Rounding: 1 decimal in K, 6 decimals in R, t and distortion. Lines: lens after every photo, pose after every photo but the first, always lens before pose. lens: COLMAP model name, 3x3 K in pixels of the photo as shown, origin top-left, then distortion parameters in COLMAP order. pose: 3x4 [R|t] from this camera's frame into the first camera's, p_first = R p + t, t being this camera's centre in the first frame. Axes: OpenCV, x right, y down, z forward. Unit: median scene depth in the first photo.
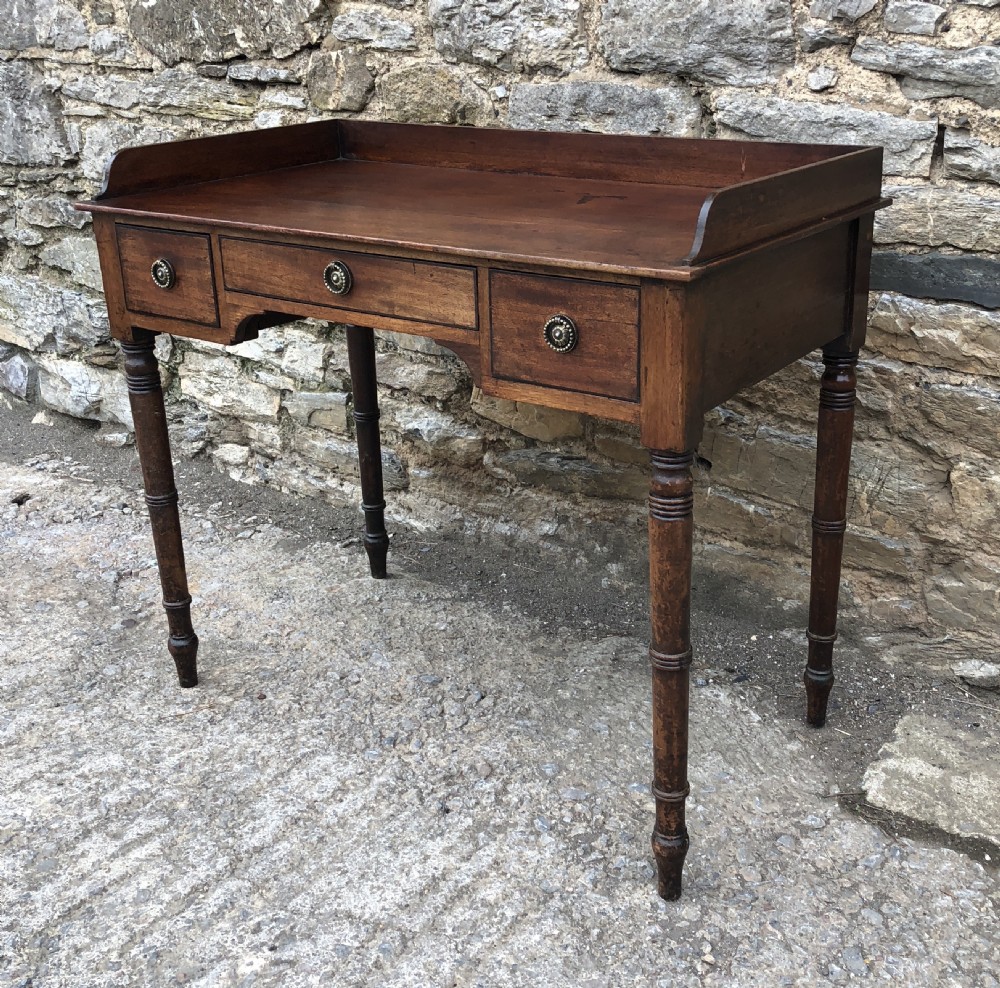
lens RADIAL K [[1257.3, 0, 550.6], [0, 1257.3, 458.9], [0, 0, 1]] dist [0.082598, -0.260661]
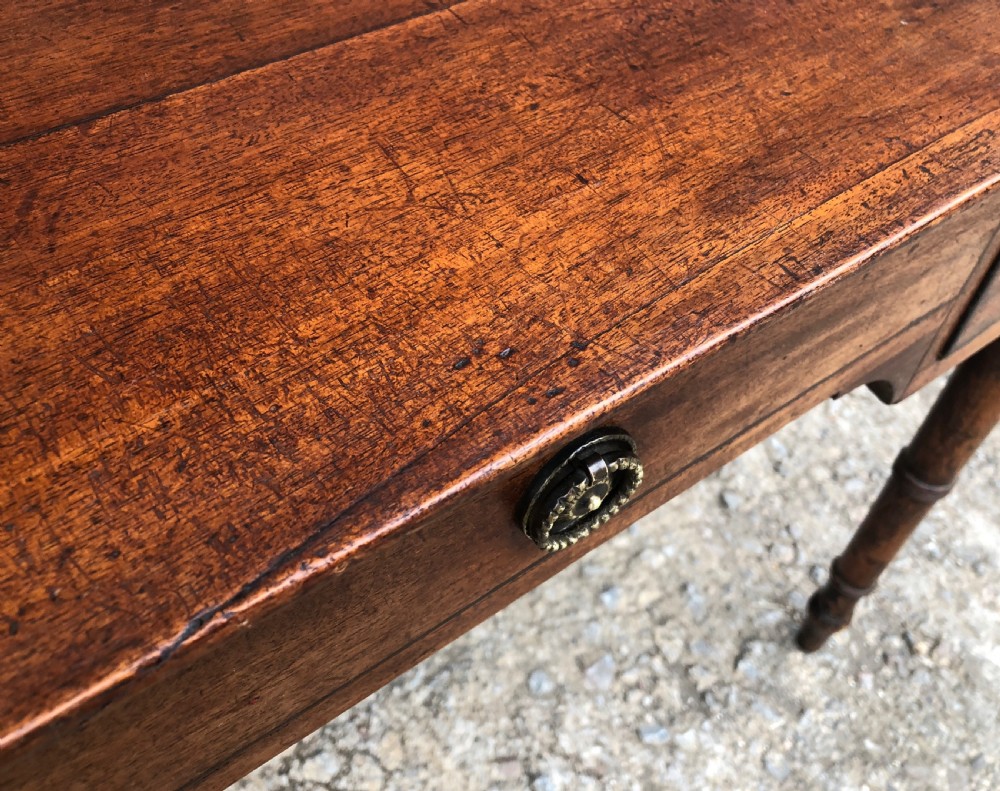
lens RADIAL K [[908.1, 0, 499.9], [0, 908.1, 368.0], [0, 0, 1]] dist [-0.000619, 0.032534]
pose [[0.321218, -0.689002, 0.649689, -0.206828], [0.272893, 0.724289, 0.633194, -0.210407], [-0.906834, -0.026098, 0.420679, 0.735160]]
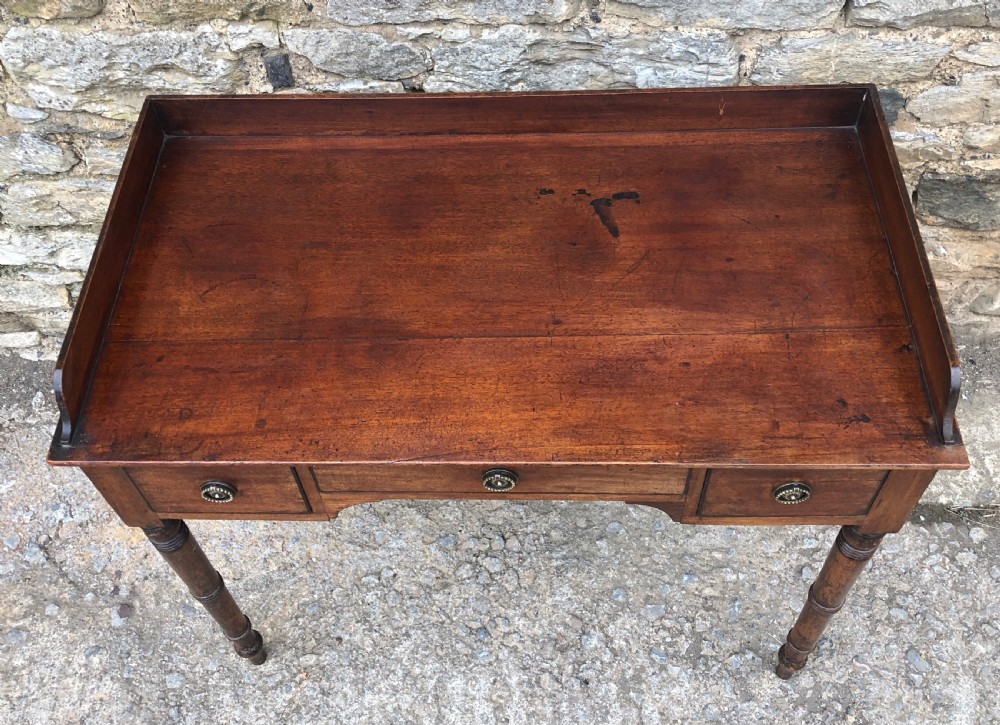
lens RADIAL K [[995.1, 0, 491.3], [0, 995.1, 351.6], [0, 0, 1]] dist [0.009262, -0.001318]
pose [[0.833745, -0.456126, 0.311157, -0.277367], [0.213253, 0.785820, 0.580526, -0.498536], [-0.509306, -0.417655, 0.752444, 0.386087]]
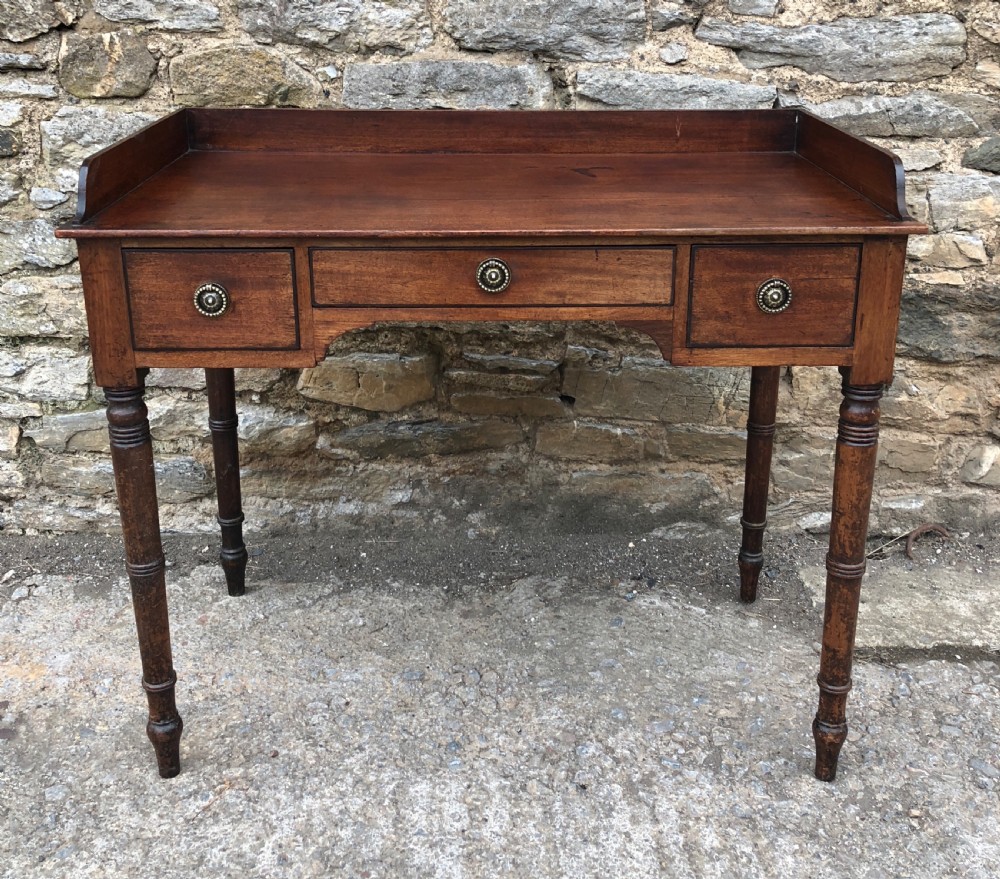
lens RADIAL K [[1142.7, 0, 506.0], [0, 1142.7, 336.6], [0, 0, 1]] dist [0.040849, -0.080651]
pose [[0.814027, -0.162623, 0.557597, -0.506186], [0.182581, 0.982985, 0.020140, -0.088111], [-0.551384, 0.085412, 0.829868, 0.218430]]
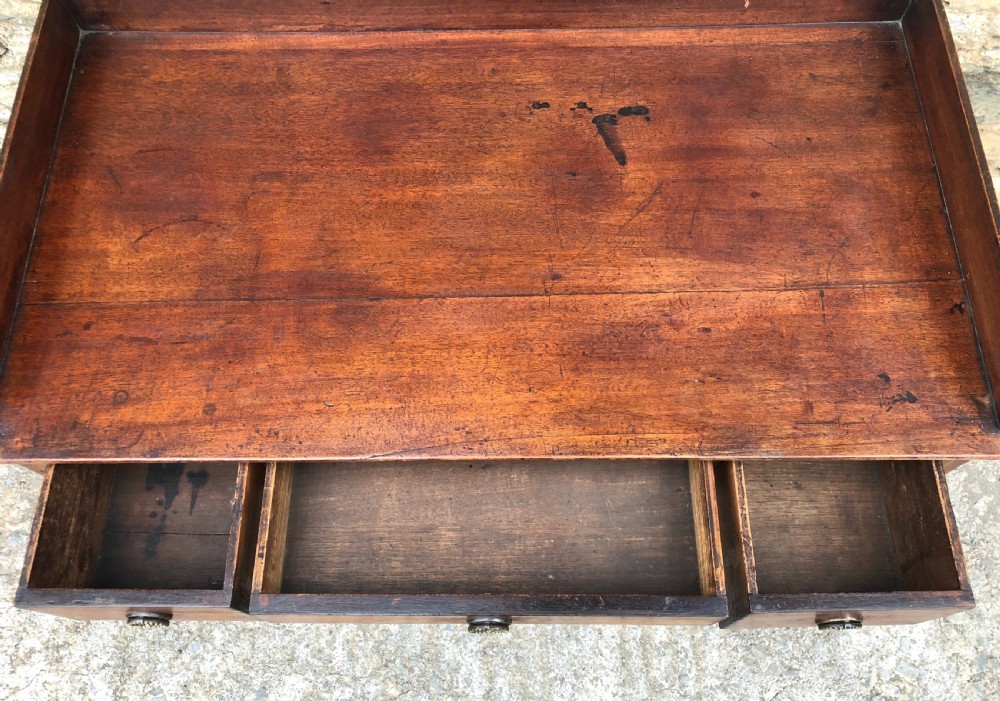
lens RADIAL K [[824.8, 0, 505.0], [0, 824.8, 374.9], [0, 0, 1]] dist [-0.009528, 0.009317]
pose [[0.816864, -0.529330, 0.229221, -0.195675], [0.193652, 0.625971, 0.755420, -0.450055], [-0.543353, -0.572686, 0.613839, 0.547696]]
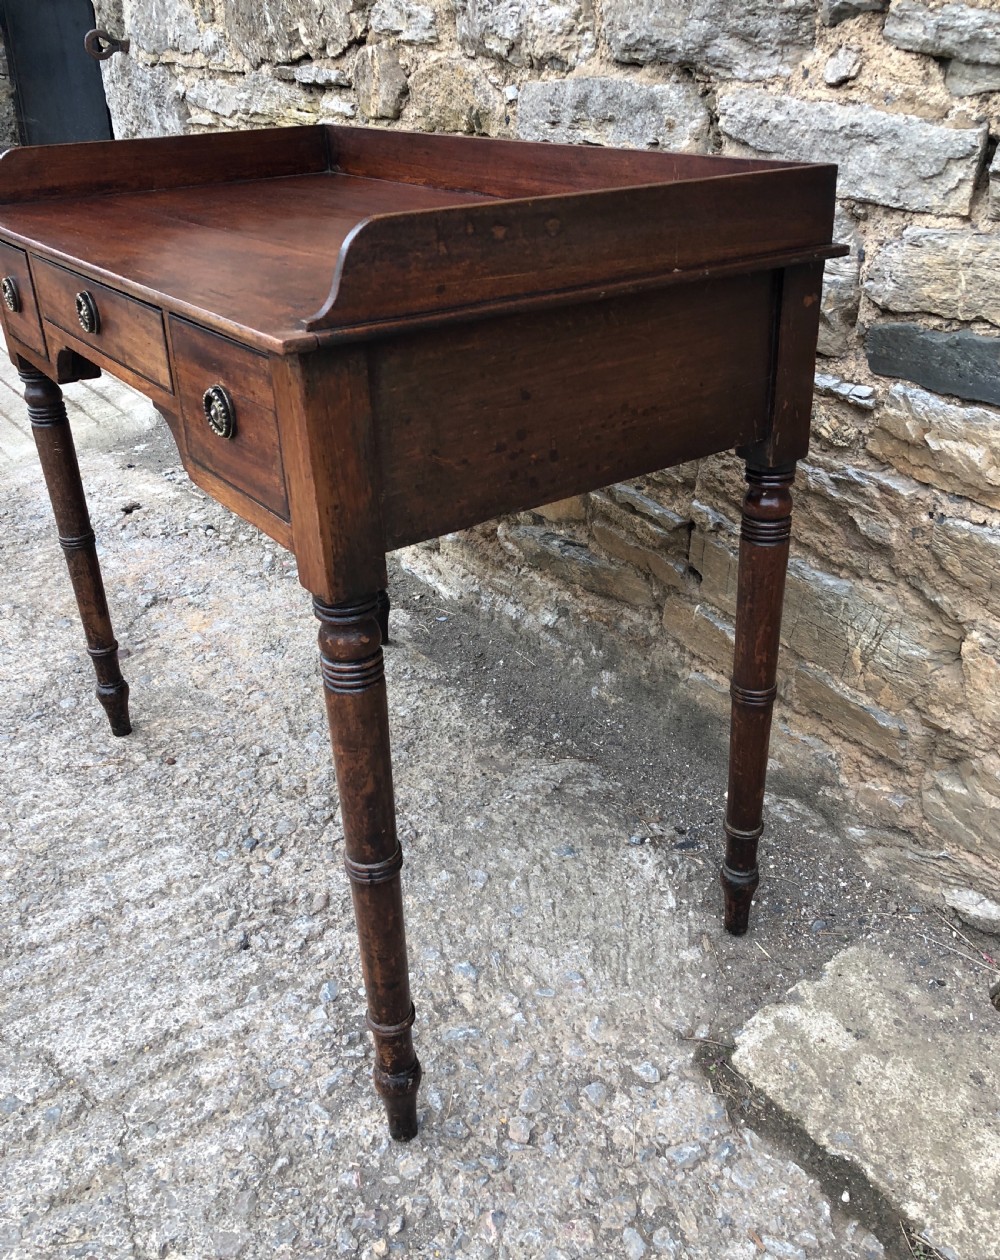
lens RADIAL K [[1144.1, 0, 530.4], [0, 1144.1, 610.3], [0, 0, 1]] dist [-0.000619, 0.032534]
pose [[0.942570, 0.142348, -0.302156, 0.268379], [-0.106395, 0.985474, 0.132367, -0.064810], [0.316609, -0.092617, 0.944024, 0.296888]]
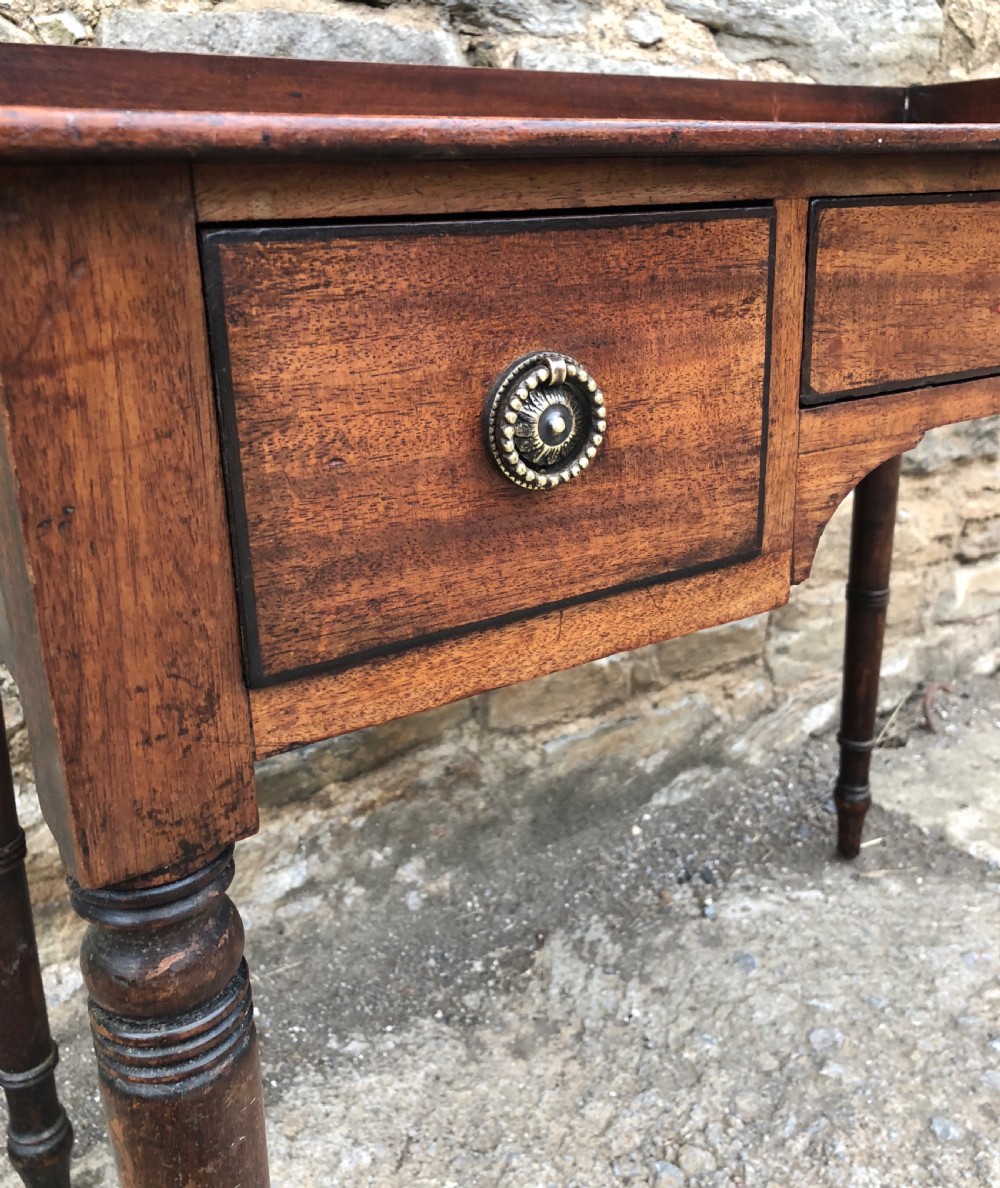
lens RADIAL K [[1128.2, 0, 516.7], [0, 1128.2, 547.1], [0, 0, 1]] dist [0.012816, 0.006588]
pose [[0.360799, -0.268757, 0.893081, -0.429422], [0.333392, 0.931474, 0.145623, -0.136429], [-0.871019, 0.245205, 0.425676, 0.808588]]
